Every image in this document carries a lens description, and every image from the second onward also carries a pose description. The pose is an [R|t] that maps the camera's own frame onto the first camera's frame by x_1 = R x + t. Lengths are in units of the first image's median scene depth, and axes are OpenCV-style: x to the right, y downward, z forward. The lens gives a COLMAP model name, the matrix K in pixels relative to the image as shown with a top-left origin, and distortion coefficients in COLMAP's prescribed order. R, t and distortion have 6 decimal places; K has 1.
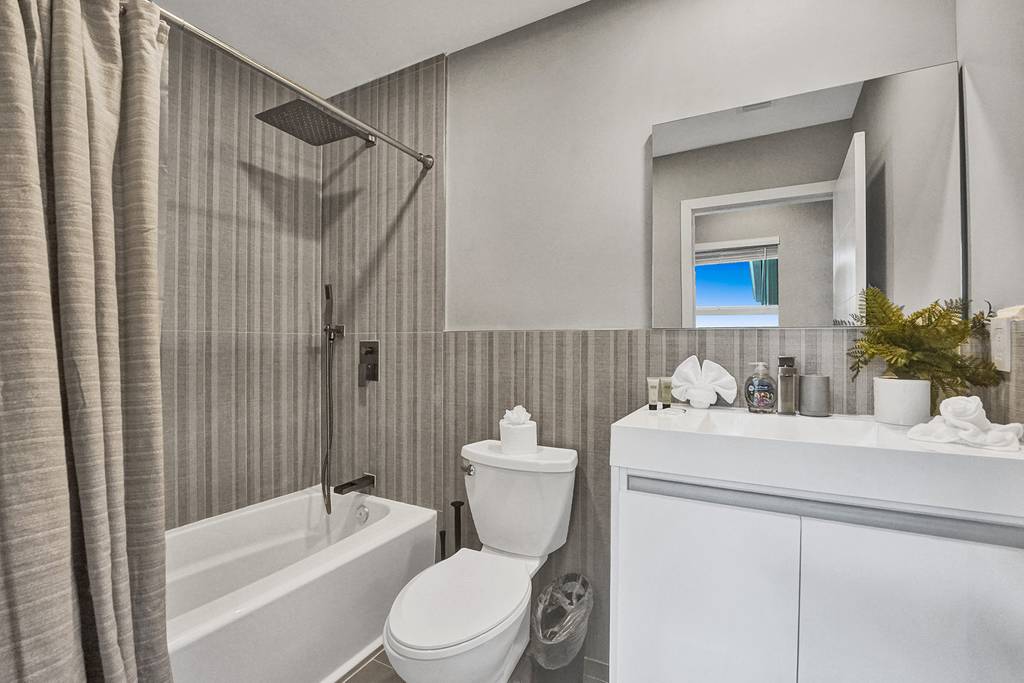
lens RADIAL K [[434.2, 0, 517.4], [0, 434.2, 343.8], [0, 0, 1]] dist [-0.028431, 0.003176]
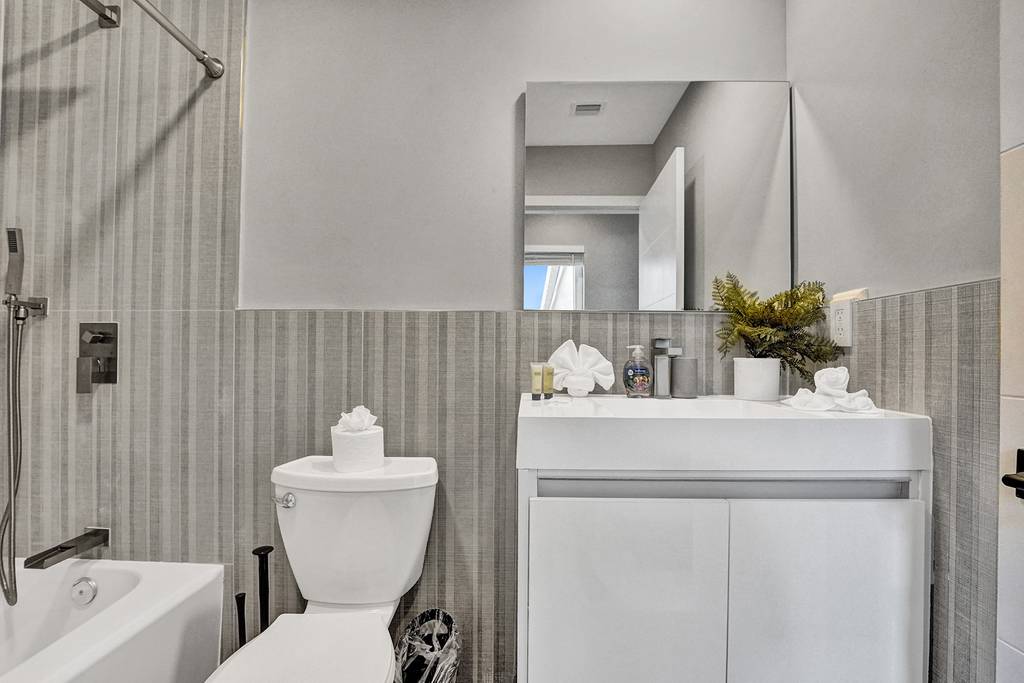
lens RADIAL K [[434.2, 0, 514.1], [0, 434.2, 350.9], [0, 0, 1]] dist [-0.028431, 0.003176]
pose [[0.893165, 0.006914, 0.449676, -0.087364], [-0.004832, 0.999972, -0.005777, 0.044938], [-0.449703, 0.002987, 0.893173, 0.185844]]
